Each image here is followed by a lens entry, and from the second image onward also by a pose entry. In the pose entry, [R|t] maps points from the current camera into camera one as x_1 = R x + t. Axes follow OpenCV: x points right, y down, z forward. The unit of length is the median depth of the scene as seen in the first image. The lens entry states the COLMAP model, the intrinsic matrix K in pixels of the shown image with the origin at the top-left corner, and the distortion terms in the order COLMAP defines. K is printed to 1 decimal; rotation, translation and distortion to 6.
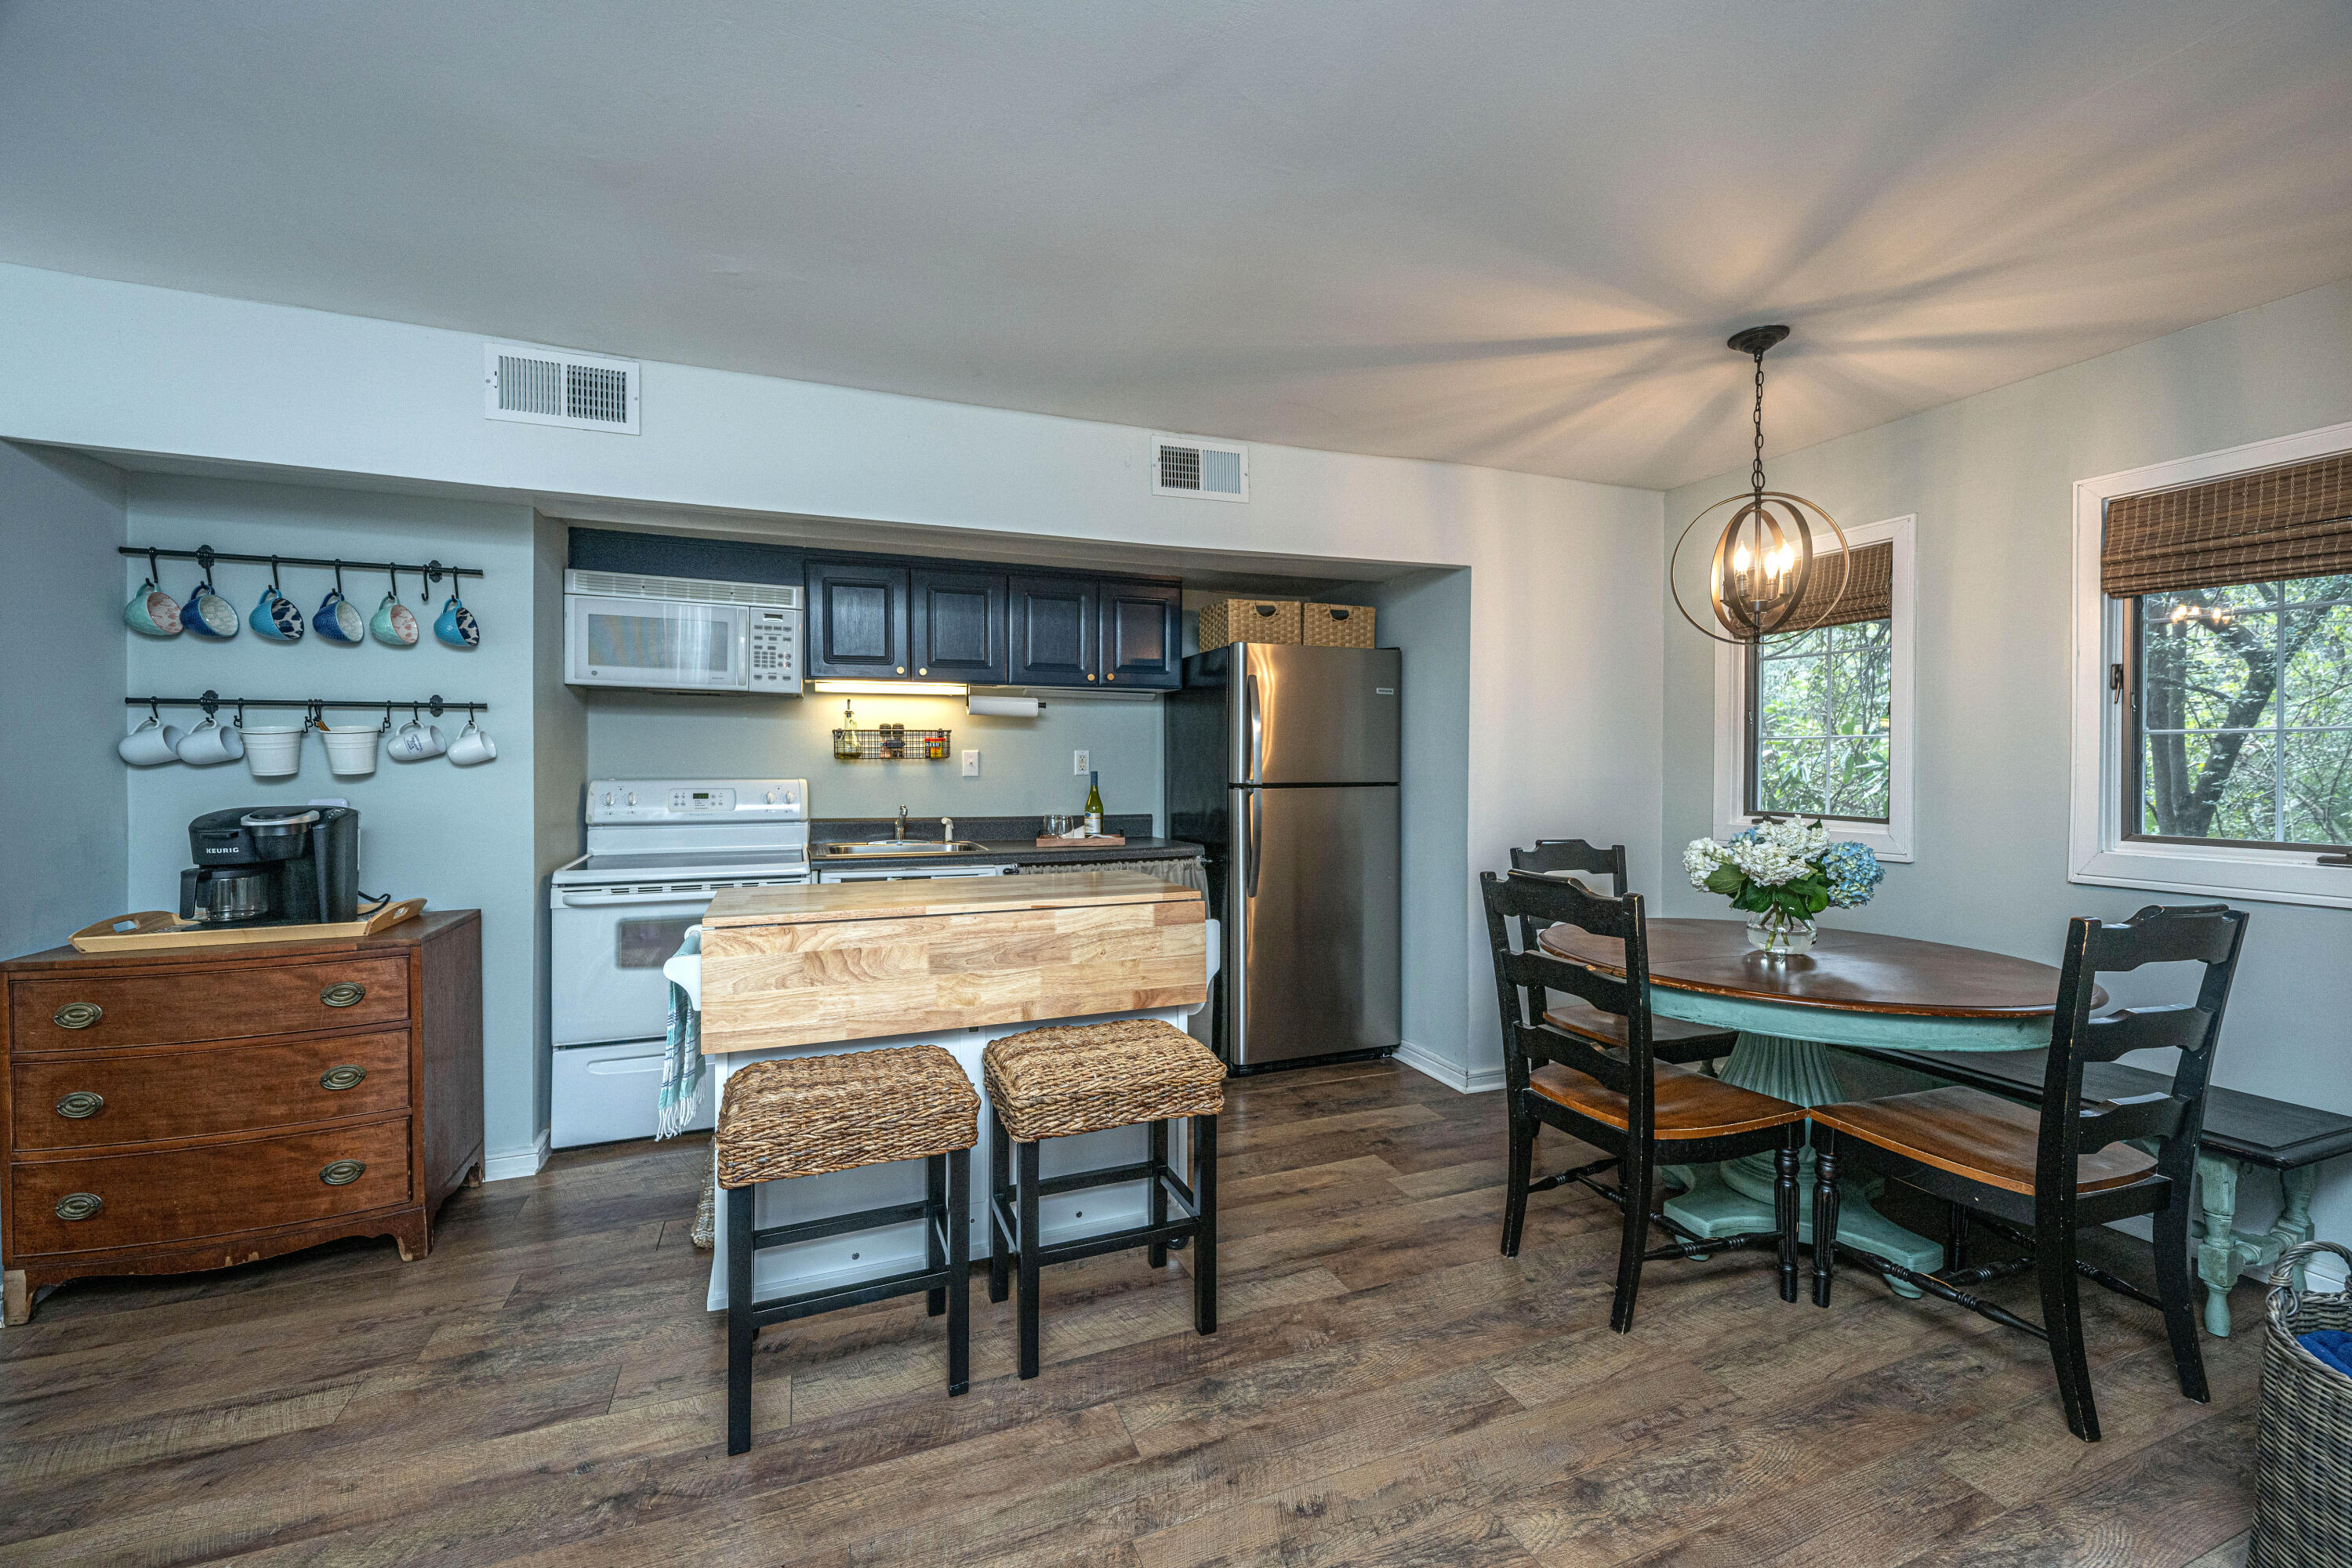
lens RADIAL K [[913.1, 0, 1170.0], [0, 913.1, 764.6], [0, 0, 1]] dist [-0.000677, -0.000093]
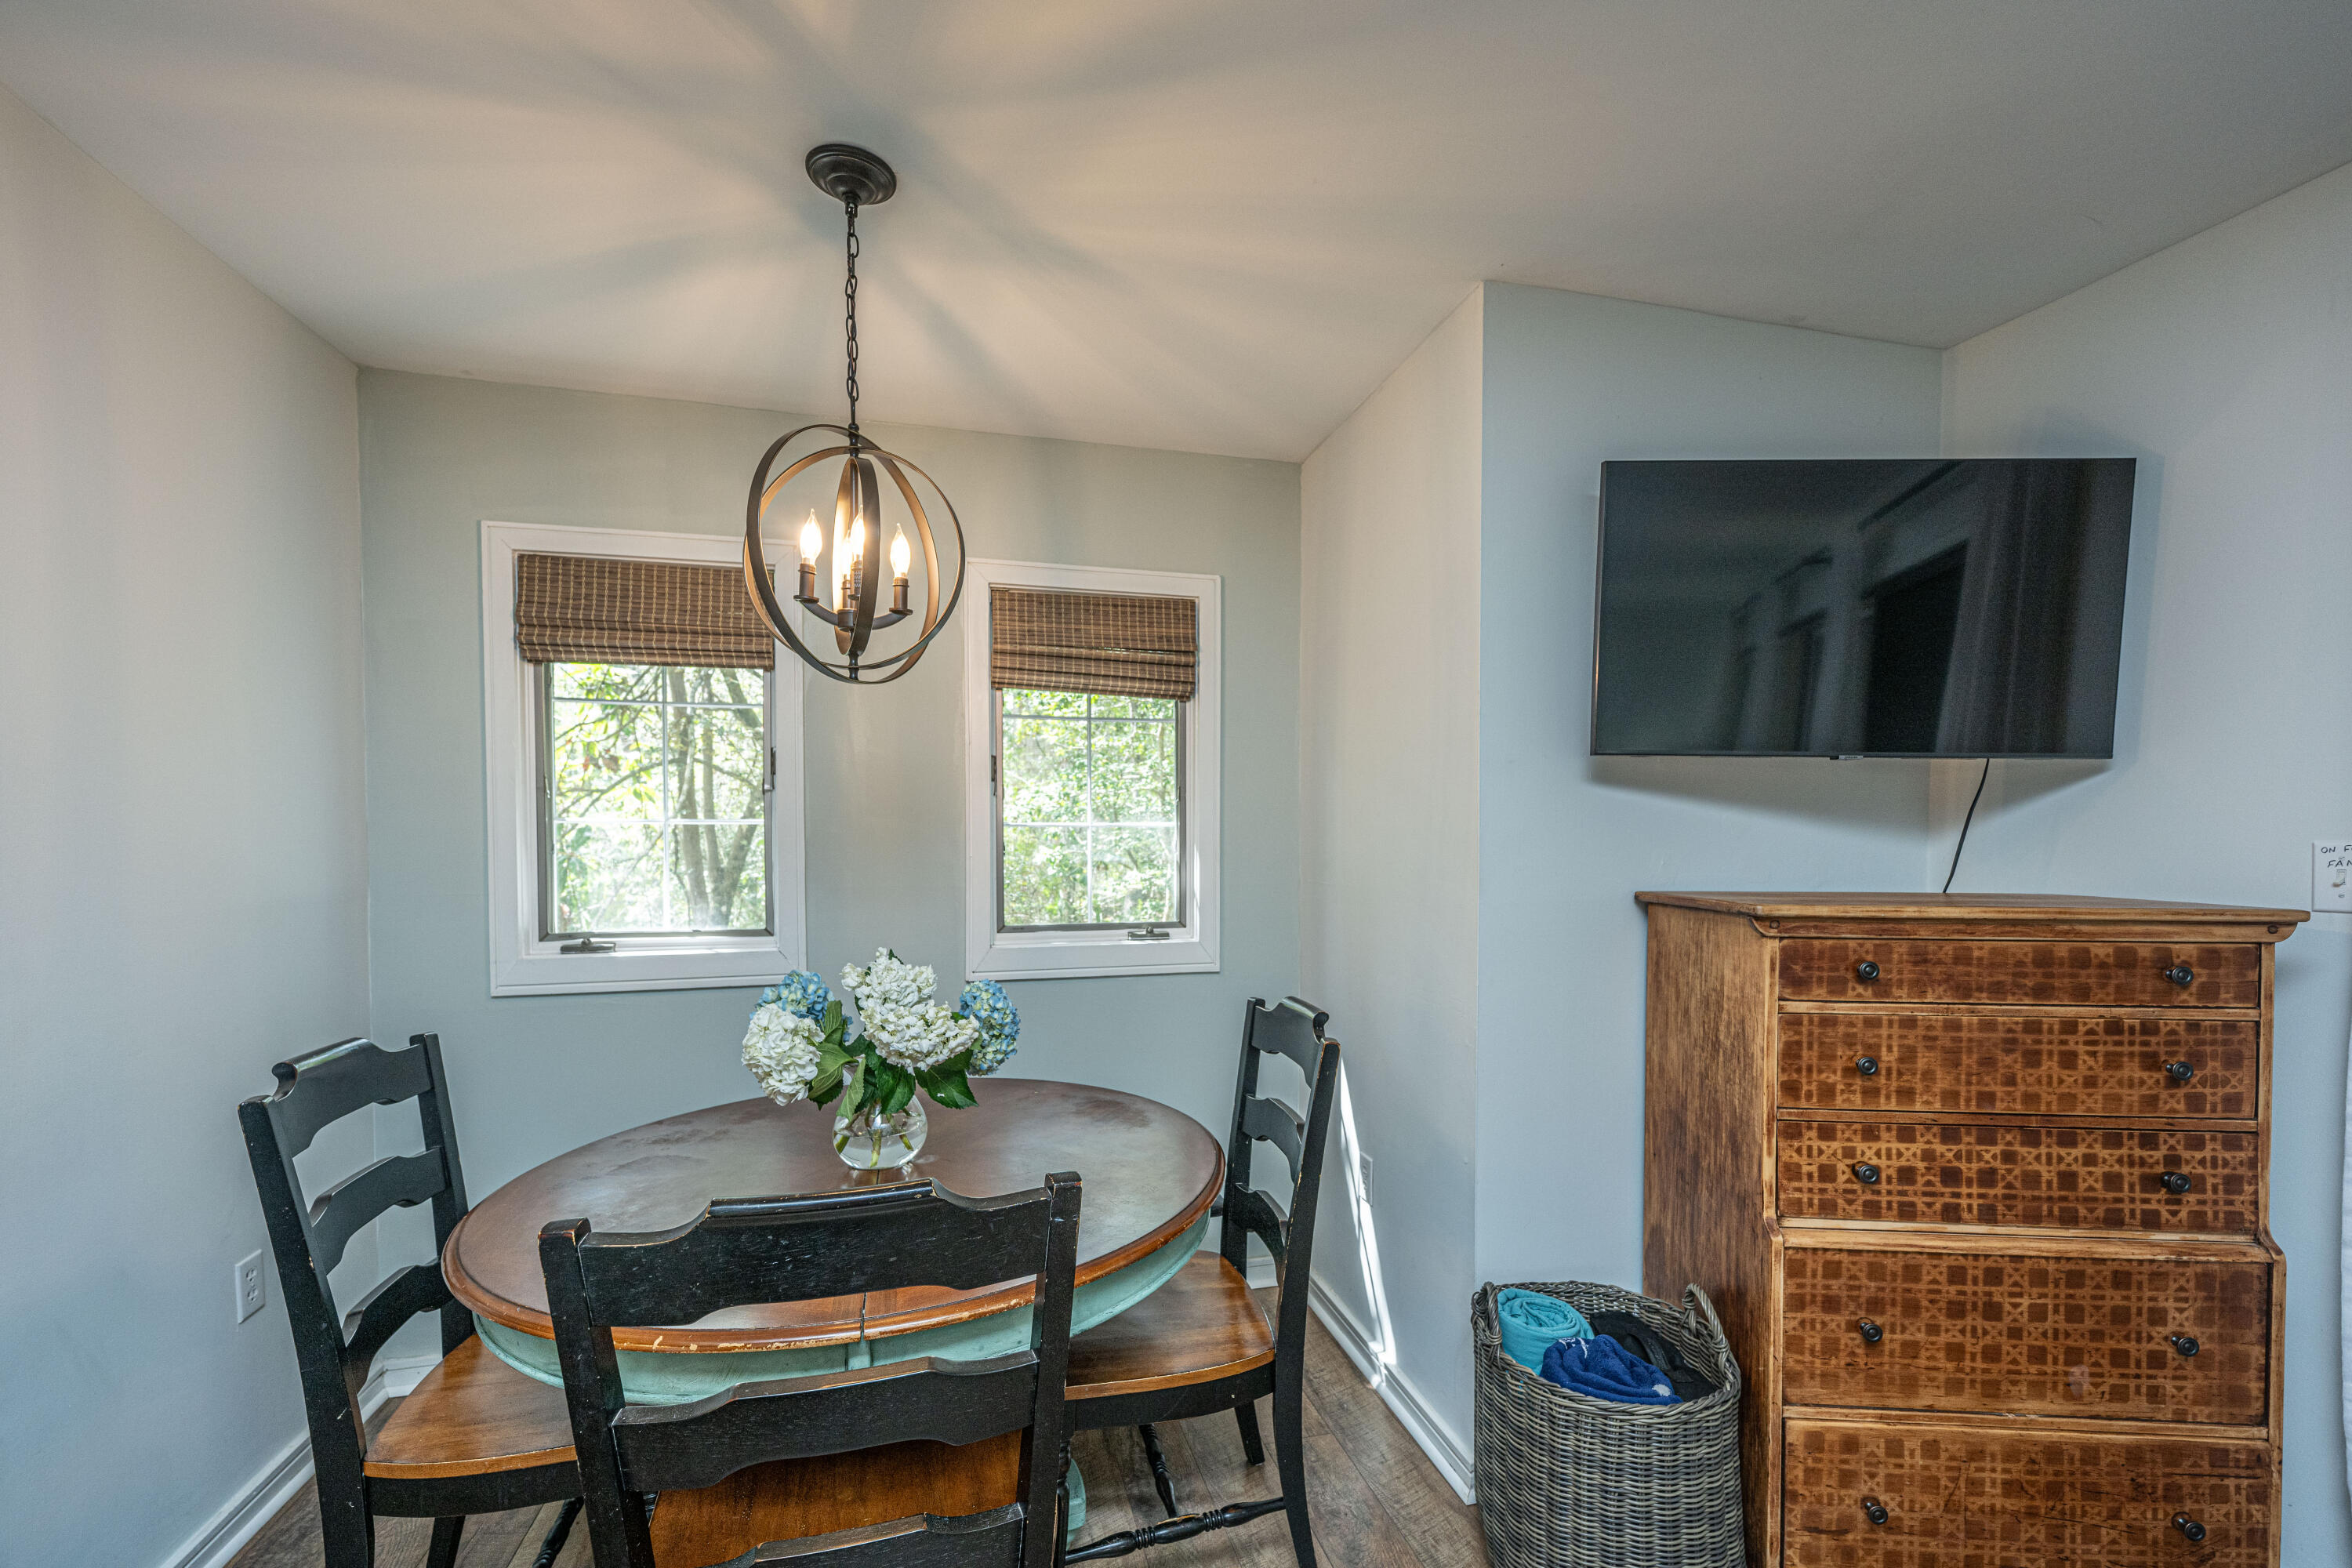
lens RADIAL K [[972.9, 0, 1205.5], [0, 972.9, 865.5], [0, 0, 1]] dist [-0.000647, -0.000133]
pose [[0.107932, -0.037904, 0.993435, 0.010155], [0.003967, 0.999281, 0.037696, -0.029858], [-0.994150, -0.000128, 0.108005, 0.659366]]
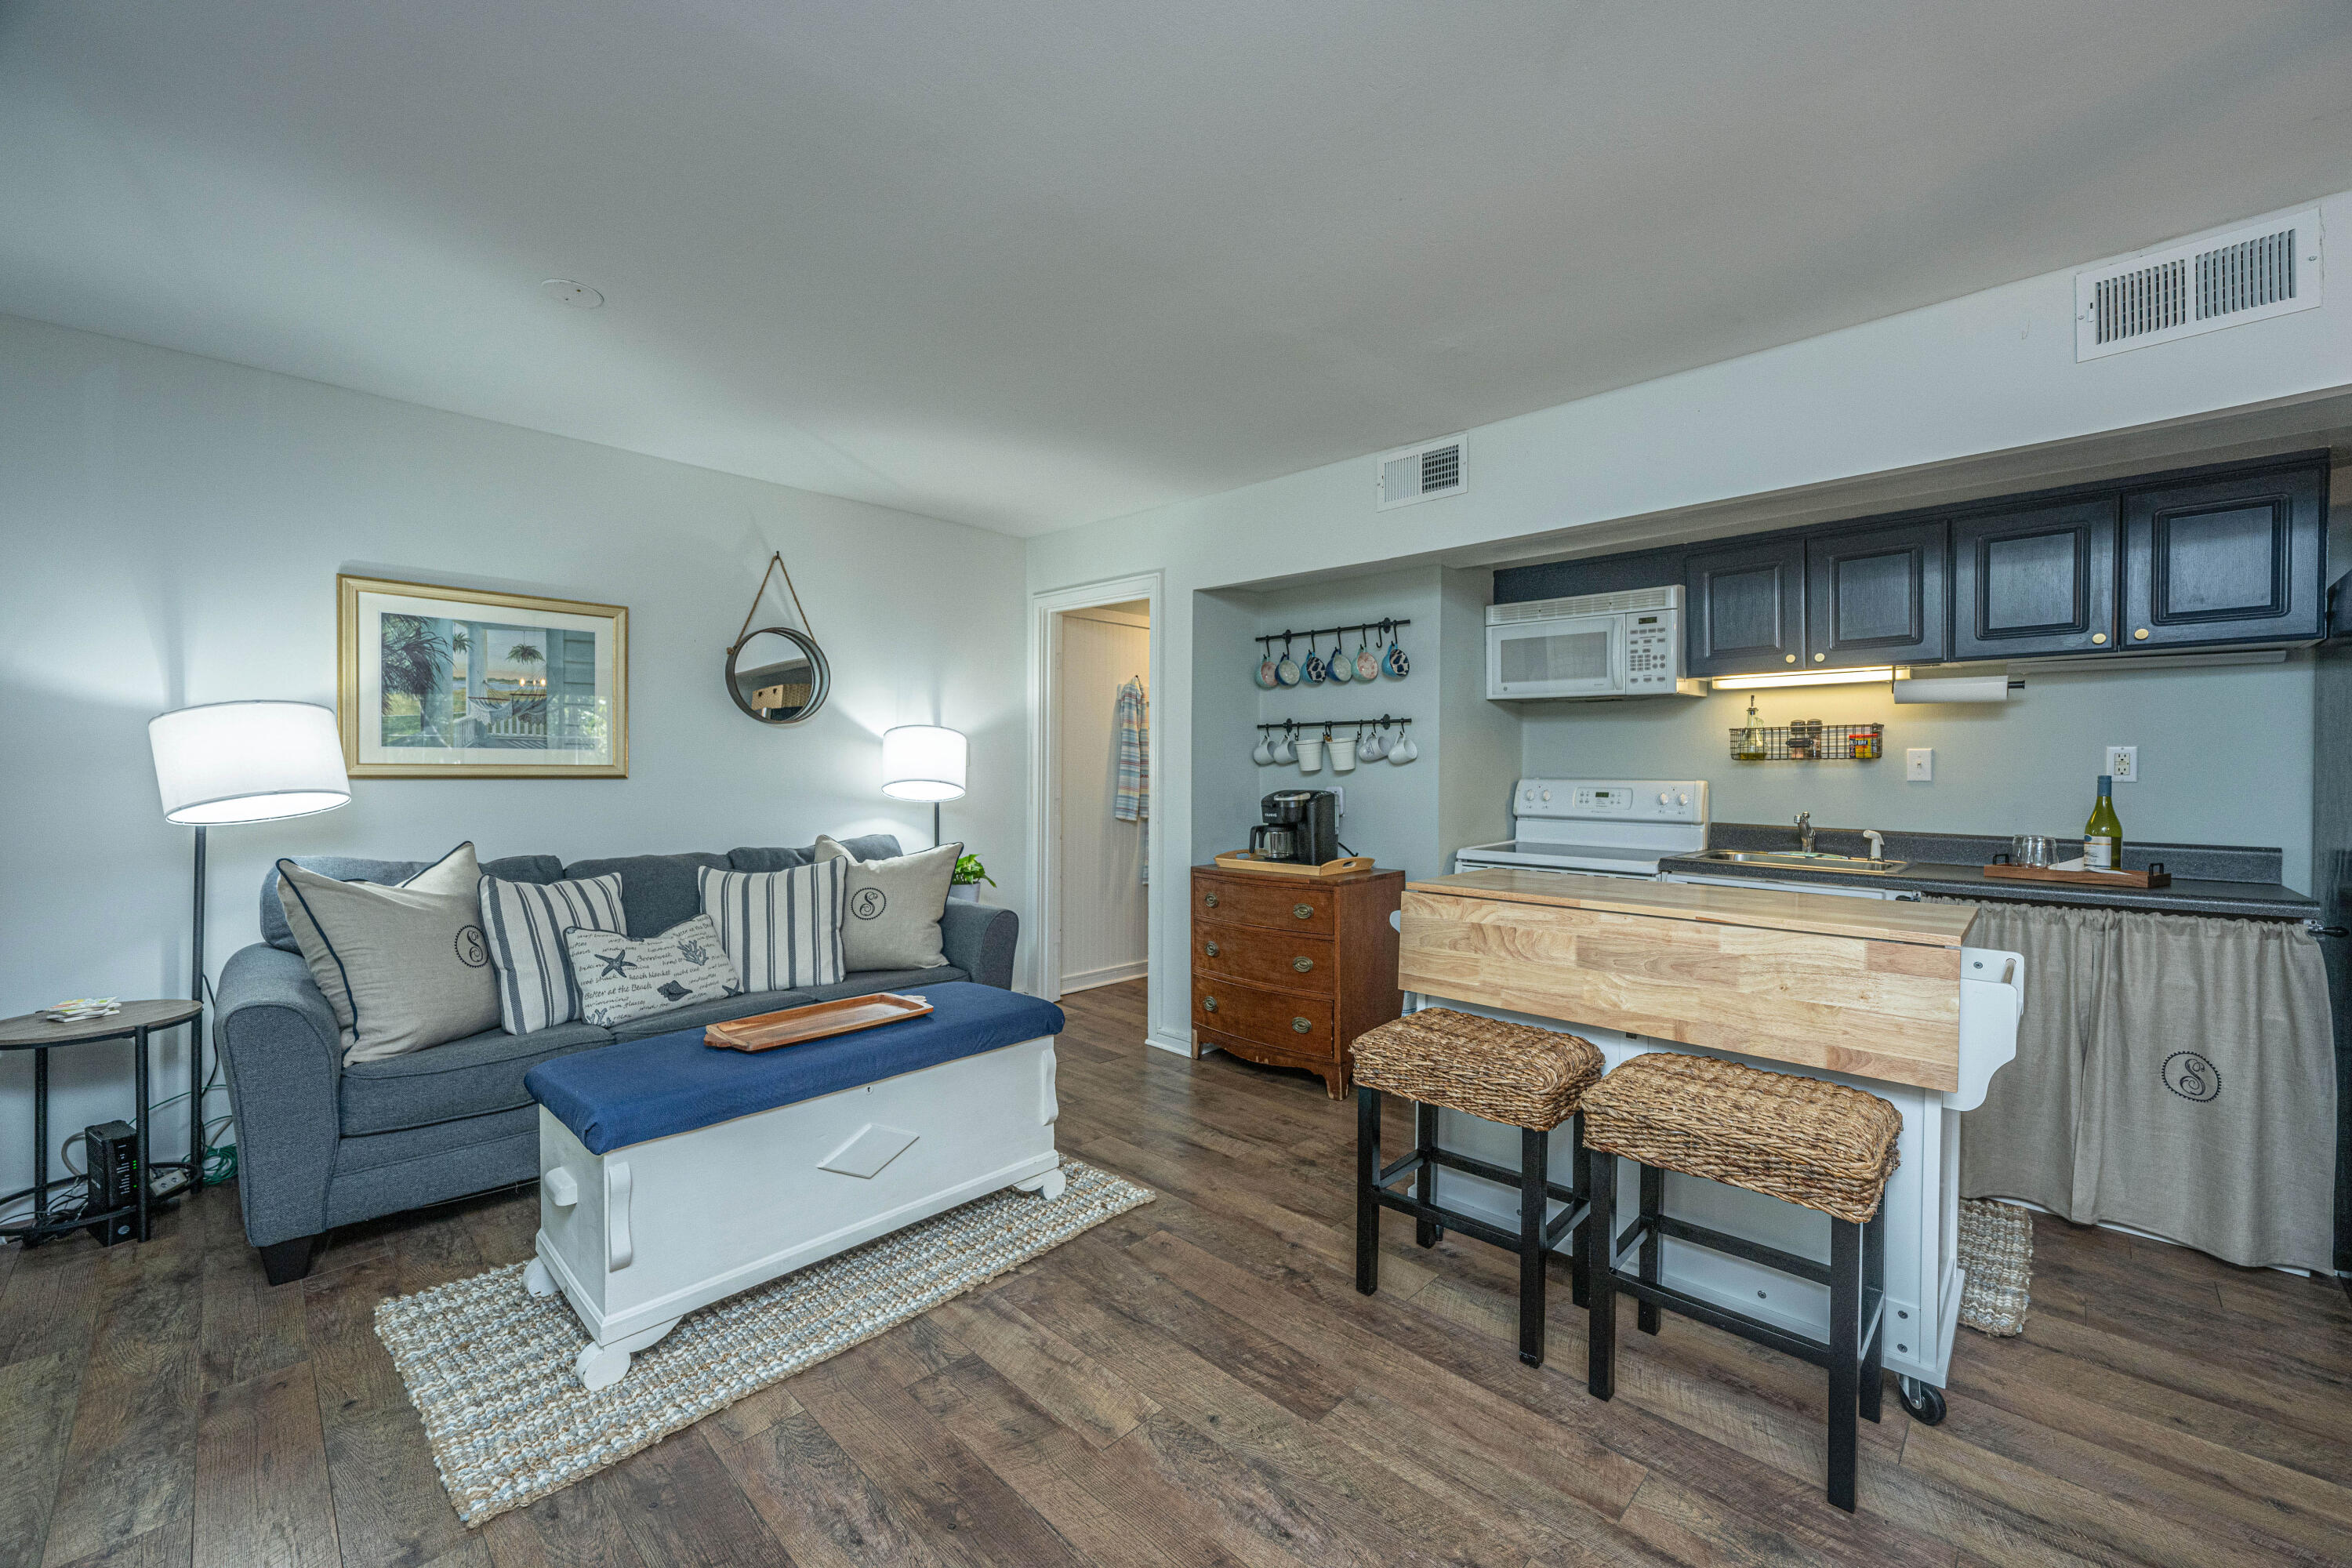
lens RADIAL K [[938.8, 0, 1228.9], [0, 938.8, 780.7], [0, 0, 1]] dist [-0.000638, 0.000021]
pose [[0.442462, 0.012532, -0.896700, 0.388478], [-0.007387, 0.999919, 0.010329, 0.012984], [0.896757, 0.002054, 0.442519, 0.153075]]
